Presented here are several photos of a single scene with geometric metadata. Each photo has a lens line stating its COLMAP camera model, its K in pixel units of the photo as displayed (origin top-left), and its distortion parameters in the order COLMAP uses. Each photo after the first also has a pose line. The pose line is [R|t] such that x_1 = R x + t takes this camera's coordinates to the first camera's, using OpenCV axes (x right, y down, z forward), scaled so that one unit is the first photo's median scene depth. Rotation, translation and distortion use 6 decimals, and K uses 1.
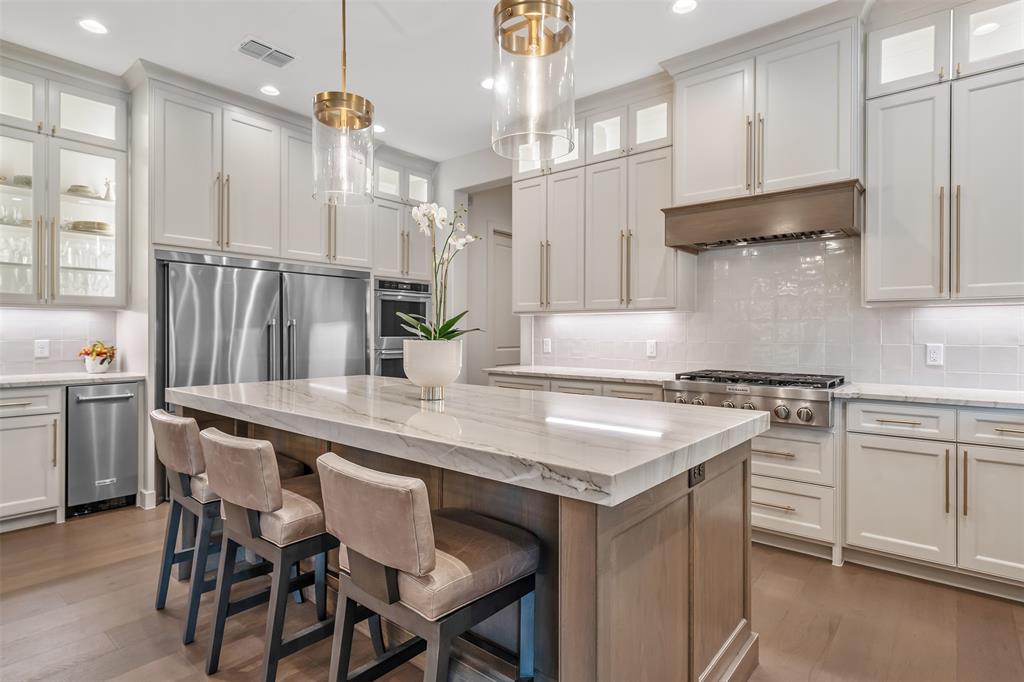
lens RADIAL K [[538.3, 0, 516.5], [0, 538.3, 330.7], [0, 0, 1]] dist [0.000388, 0.000611]
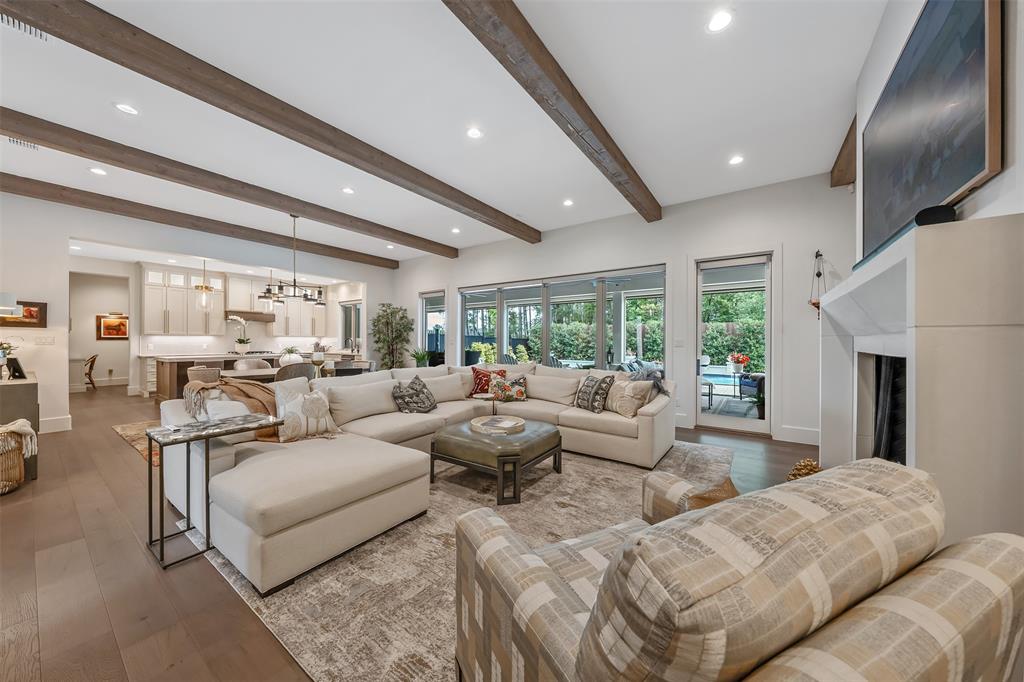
lens RADIAL K [[340.8, 0, 512.0], [0, 340.8, 341.0], [0, 0, 1]] dist [-0.000806, -0.000060]
pose [[-0.058419, -0.001540, 0.998291, -2.372535], [-0.004761, 0.999988, 0.001264, -0.016675], [-0.998281, -0.004679, -0.058426, -0.940771]]
